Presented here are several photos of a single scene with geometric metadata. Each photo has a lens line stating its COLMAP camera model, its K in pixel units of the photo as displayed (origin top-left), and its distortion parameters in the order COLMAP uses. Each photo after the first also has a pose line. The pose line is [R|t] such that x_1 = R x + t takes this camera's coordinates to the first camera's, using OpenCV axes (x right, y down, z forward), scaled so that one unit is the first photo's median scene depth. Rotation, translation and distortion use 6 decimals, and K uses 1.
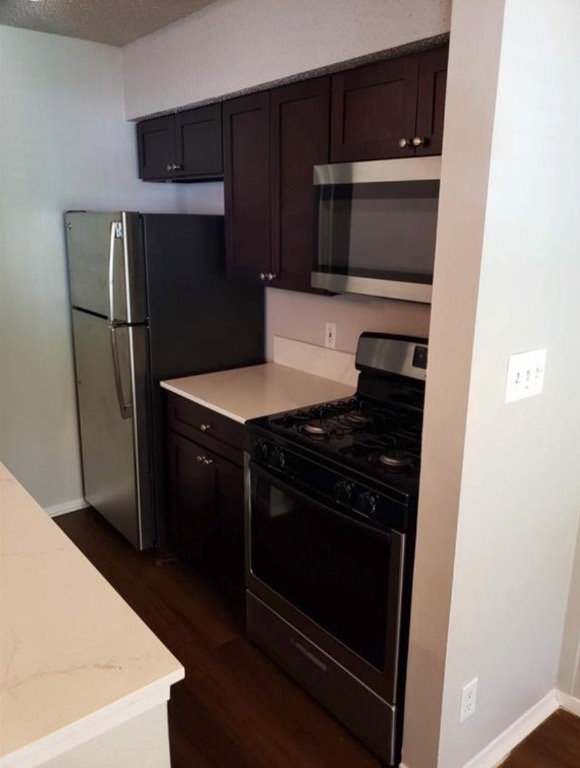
lens RADIAL K [[617.1, 0, 289.7], [0, 617.1, 378.3], [0, 0, 1]] dist [0.003669, 0.000202]
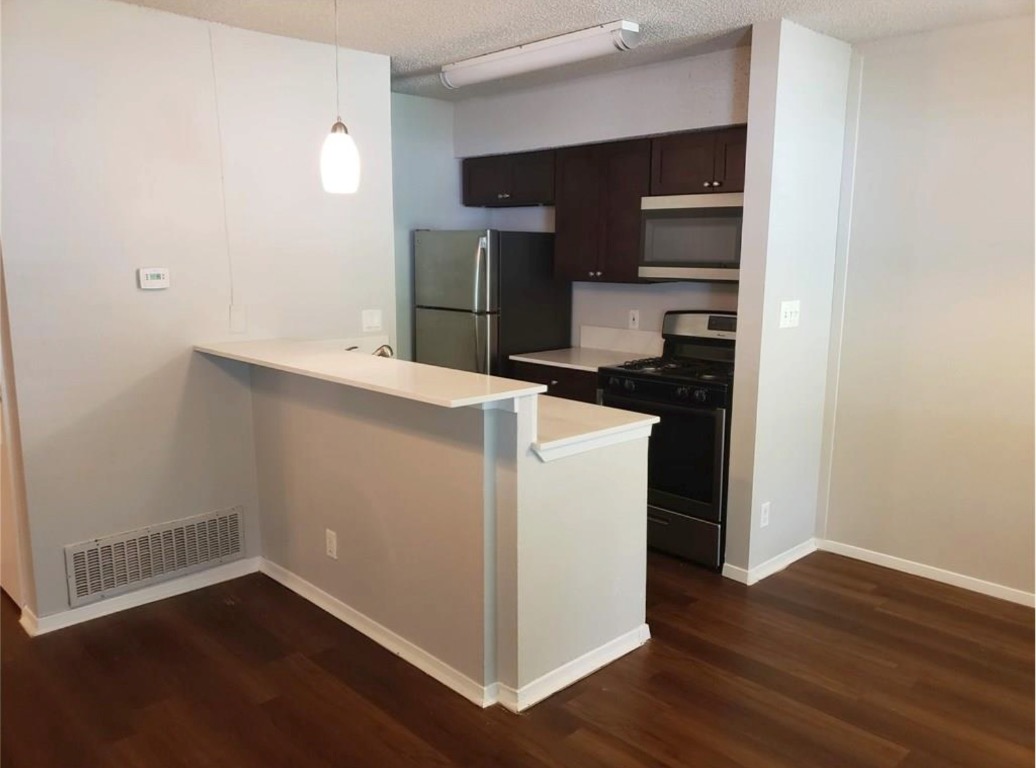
lens RADIAL K [[807.7, 0, 505.5], [0, 807.7, 386.8], [0, 0, 1]] dist [0.116138, -0.249795]
pose [[0.996614, -0.020700, 0.079580, -0.443152], [0.027224, 0.996278, -0.081791, 0.264552], [-0.077591, 0.083680, 0.993467, -0.890511]]
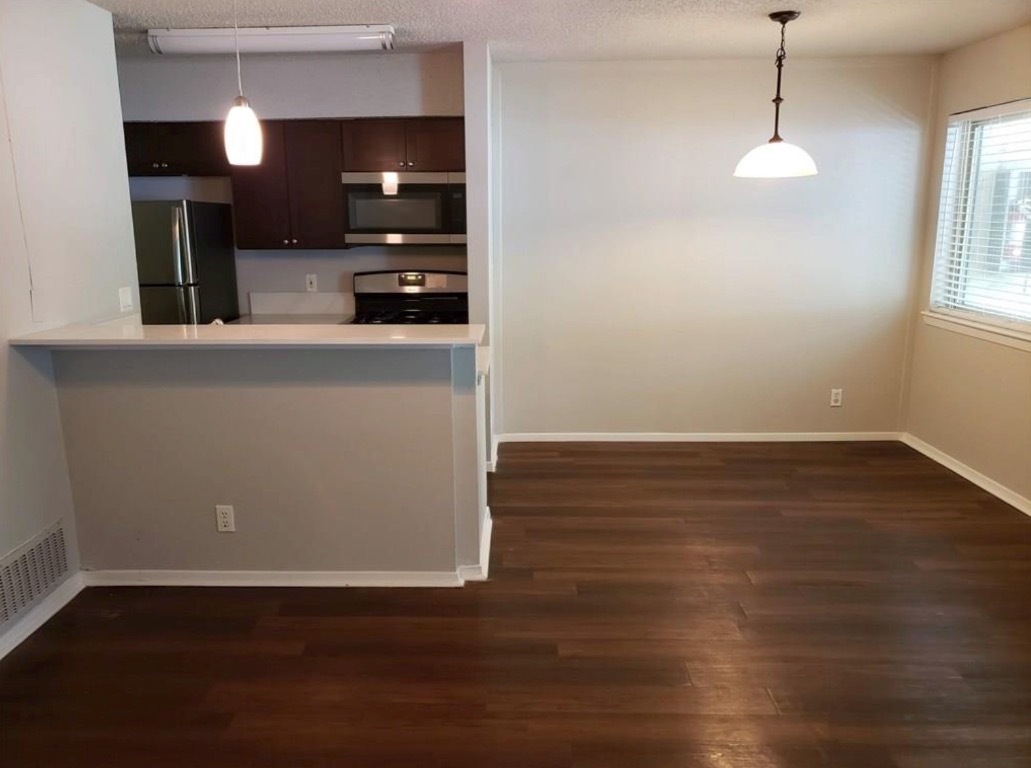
lens RADIAL K [[801.1, 0, 496.2], [0, 801.1, 402.2], [0, 0, 1]] dist [0.002707, -0.010575]
pose [[0.653730, -0.187115, 0.733229, -1.381851], [0.205391, 0.976448, 0.066061, 0.216734], [-0.728321, 0.107413, 0.676766, -0.739393]]
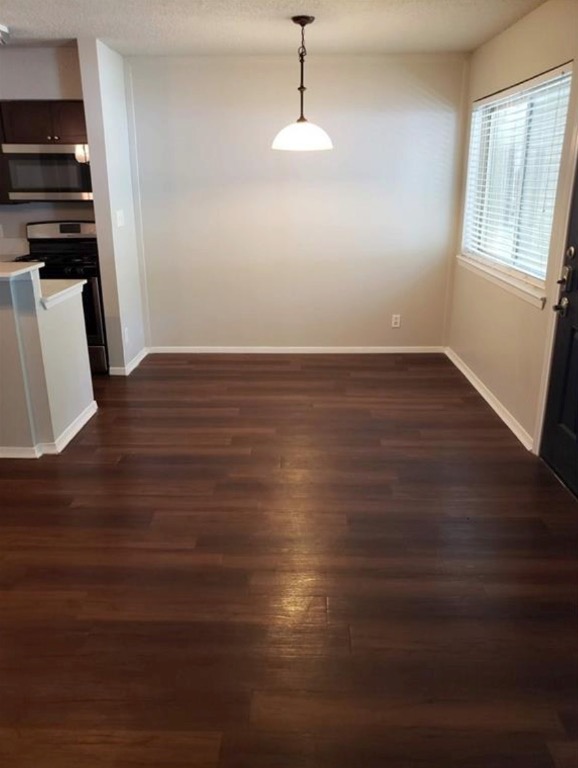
lens RADIAL K [[596.7, 0, 289.0], [0, 596.7, 384.0], [0, 0, 1]] dist [0.002707, -0.010575]
pose [[0.644419, -0.256797, 0.720264, -1.024851], [0.199974, 0.965740, 0.165400, 0.333439], [-0.738061, 0.037447, 0.673694, -1.148850]]
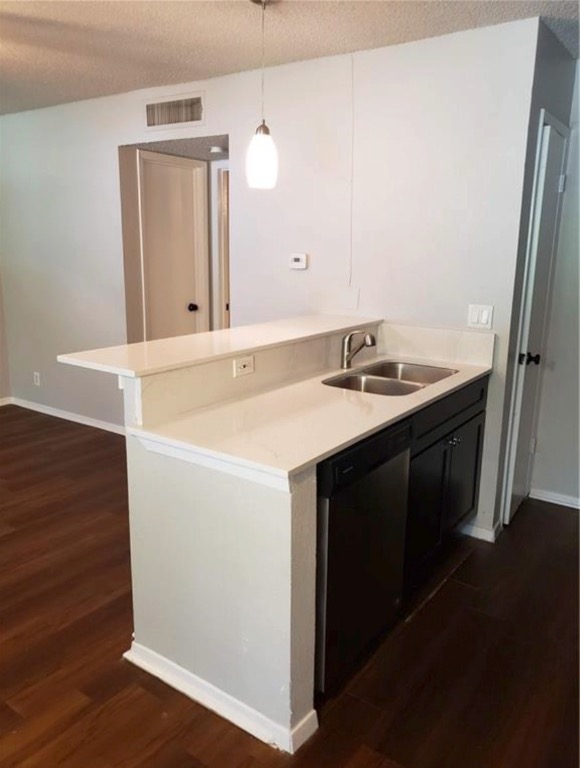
lens RADIAL K [[596.7, 0, 290.0], [0, 596.7, 384.0], [0, 0, 1]] dist [0.002707, -0.010575]
pose [[0.280451, 0.215175, -0.935439, 0.553984], [-0.251319, 0.957013, 0.144790, 0.008173], [0.926383, 0.194487, 0.322473, 0.195360]]
